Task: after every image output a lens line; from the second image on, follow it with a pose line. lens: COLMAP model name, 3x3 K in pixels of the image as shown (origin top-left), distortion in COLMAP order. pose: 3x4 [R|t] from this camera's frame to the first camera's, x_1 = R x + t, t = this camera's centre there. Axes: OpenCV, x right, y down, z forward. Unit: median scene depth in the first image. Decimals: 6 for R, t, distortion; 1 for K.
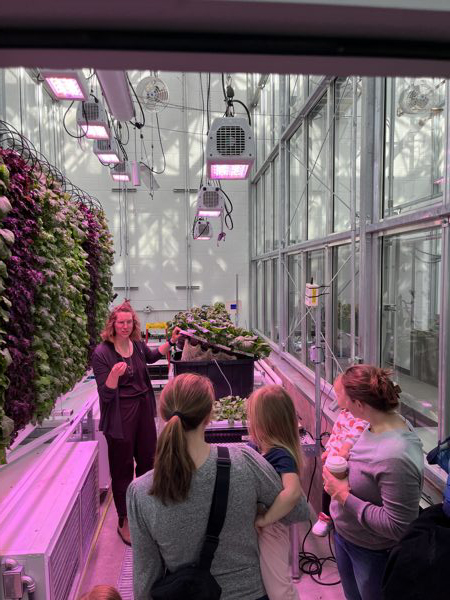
lens RADIAL K [[449.5, 0, 226.6], [0, 449.5, 300.2], [0, 0, 1]] dist [0.009873, -0.029549]
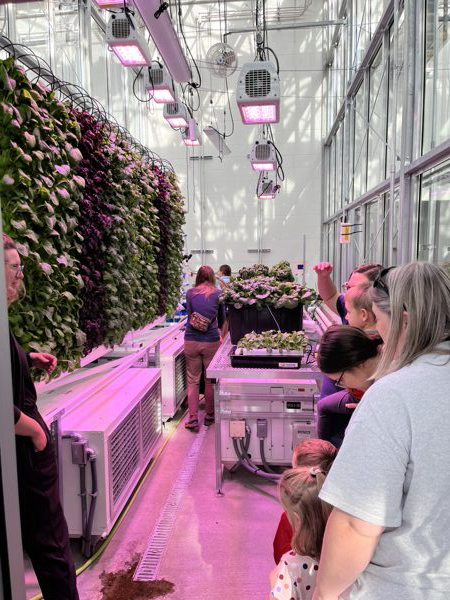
lens RADIAL K [[449.5, 0, 223.6], [0, 449.5, 304.6], [0, 0, 1]] dist [0.009873, -0.029549]
pose [[0.978117, 0.021973, -0.206891, 0.120132], [-0.010630, 0.998387, 0.055779, 0.092892], [0.207783, -0.052359, 0.976773, -0.096575]]
